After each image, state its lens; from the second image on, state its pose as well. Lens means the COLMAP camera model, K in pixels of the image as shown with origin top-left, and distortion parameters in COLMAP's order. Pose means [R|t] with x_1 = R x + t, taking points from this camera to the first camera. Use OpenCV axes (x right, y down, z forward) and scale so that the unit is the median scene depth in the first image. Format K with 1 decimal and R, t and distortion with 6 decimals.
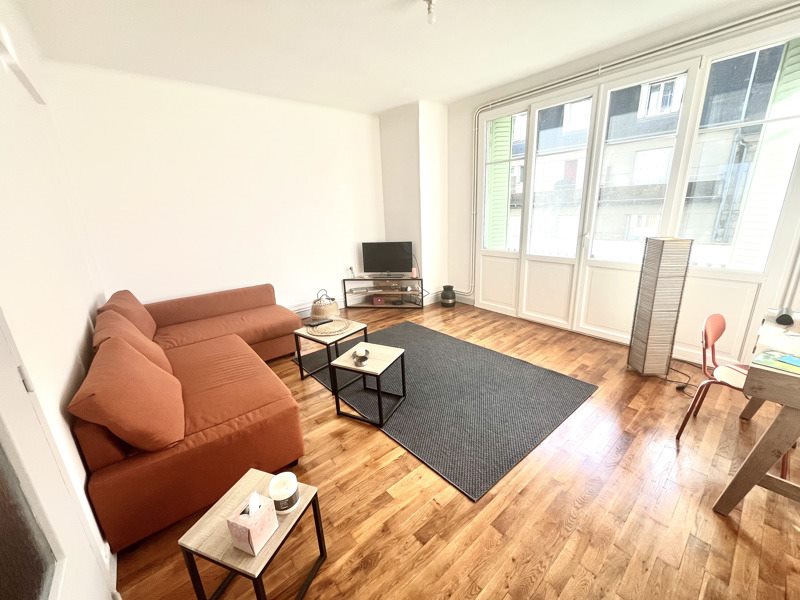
lens RADIAL K [[324.9, 0, 400.0], [0, 324.9, 300.0], [0, 0, 1]] dist [0.000137, 0.000108]
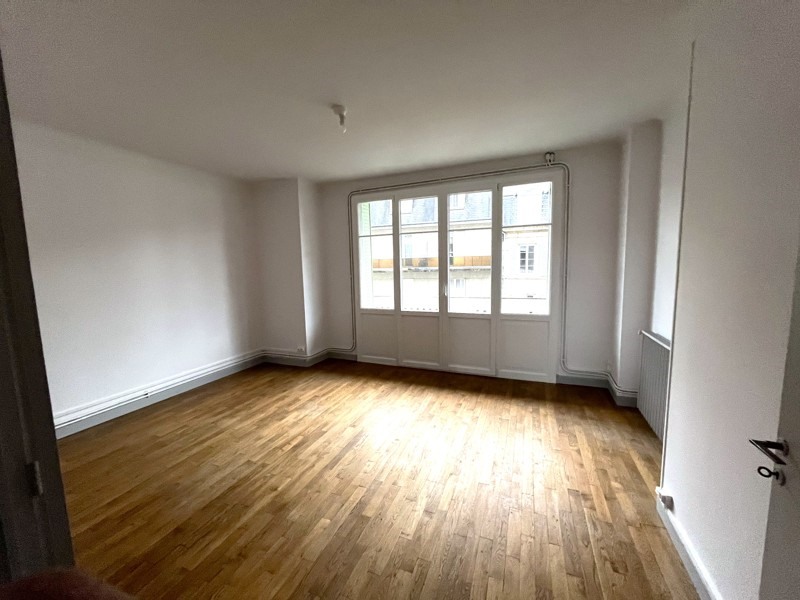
lens RADIAL K [[318.2, 0, 400.0], [0, 318.2, 300.0], [0, 0, 1]] dist [-0.000046, 0.000012]
pose [[0.879657, -0.023061, 0.475049, -0.151340], [0.114329, 0.979789, -0.164141, 0.010740], [-0.461663, 0.198700, 0.864515, -0.025612]]
